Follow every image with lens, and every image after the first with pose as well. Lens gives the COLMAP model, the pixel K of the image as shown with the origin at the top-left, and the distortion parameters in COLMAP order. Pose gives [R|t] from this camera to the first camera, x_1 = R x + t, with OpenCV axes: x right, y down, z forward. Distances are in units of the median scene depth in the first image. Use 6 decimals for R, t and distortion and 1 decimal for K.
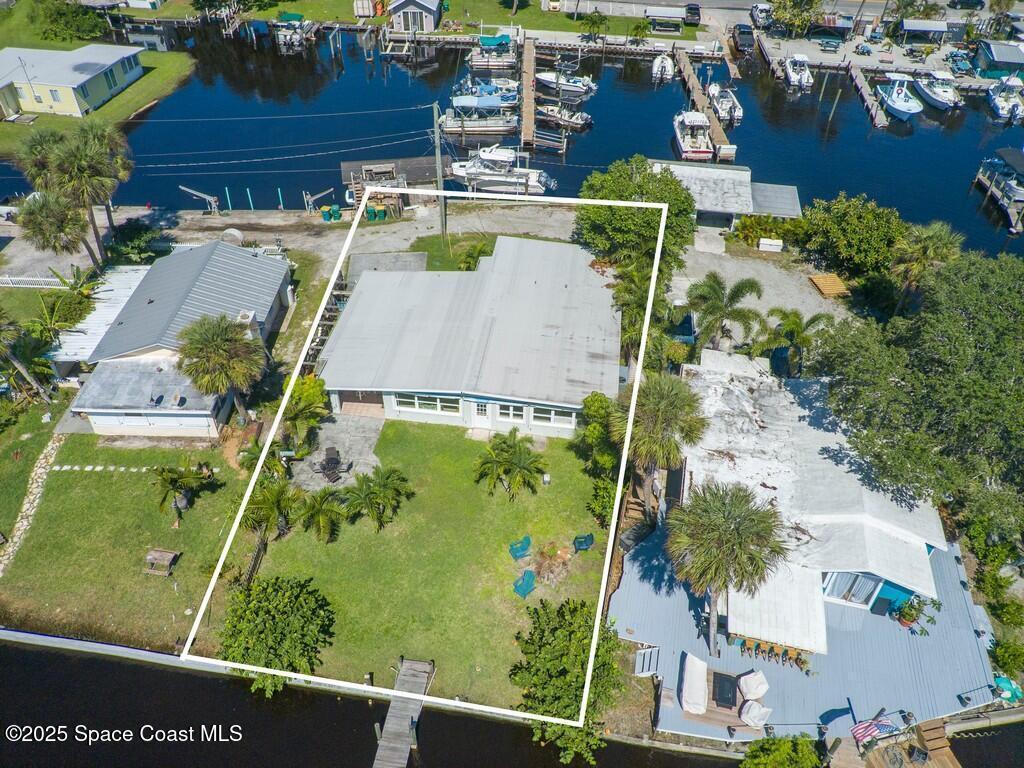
lens RADIAL K [[781.6, 0, 512.0], [0, 781.6, 384.0], [0, 0, 1]] dist [0.000481, 0.008674]
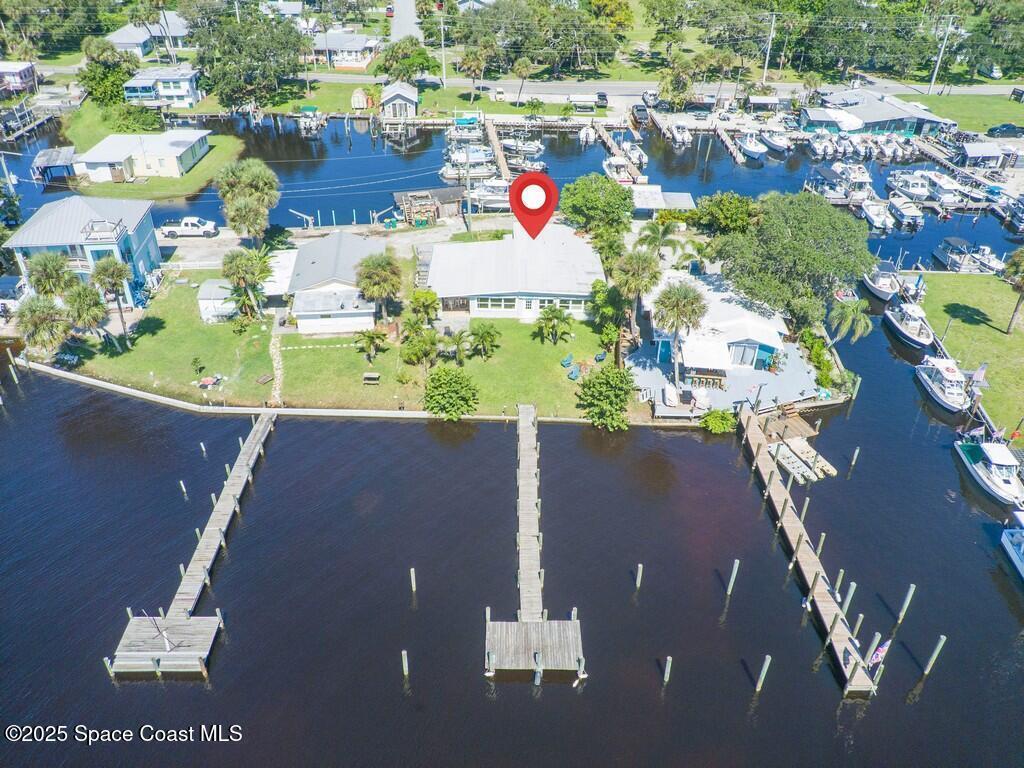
lens RADIAL K [[770.4, 0, 512.0], [0, 770.4, 384.0], [0, 0, 1]] dist [0.063946, -0.075280]
pose [[0.991015, -0.072309, 0.112518, -0.143951], [0.085122, 0.989874, -0.113592, 0.204259], [-0.103165, 0.122149, 0.987136, -0.334873]]
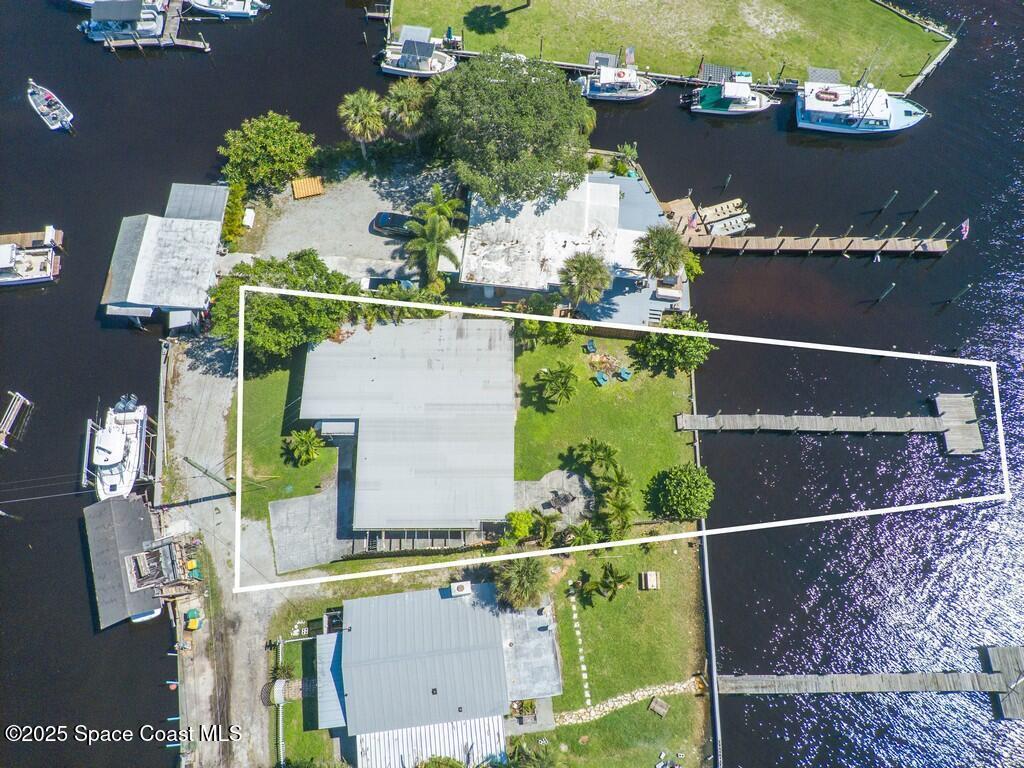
lens RADIAL K [[778.5, 0, 512.0], [0, 778.5, 384.0], [0, 0, 1]] dist [0.057843, -0.002192]
pose [[-0.129793, -0.924974, 0.357179, -0.268732], [0.628513, 0.201863, 0.751147, -0.551626], [-0.766893, 0.321985, 0.555158, 0.082648]]
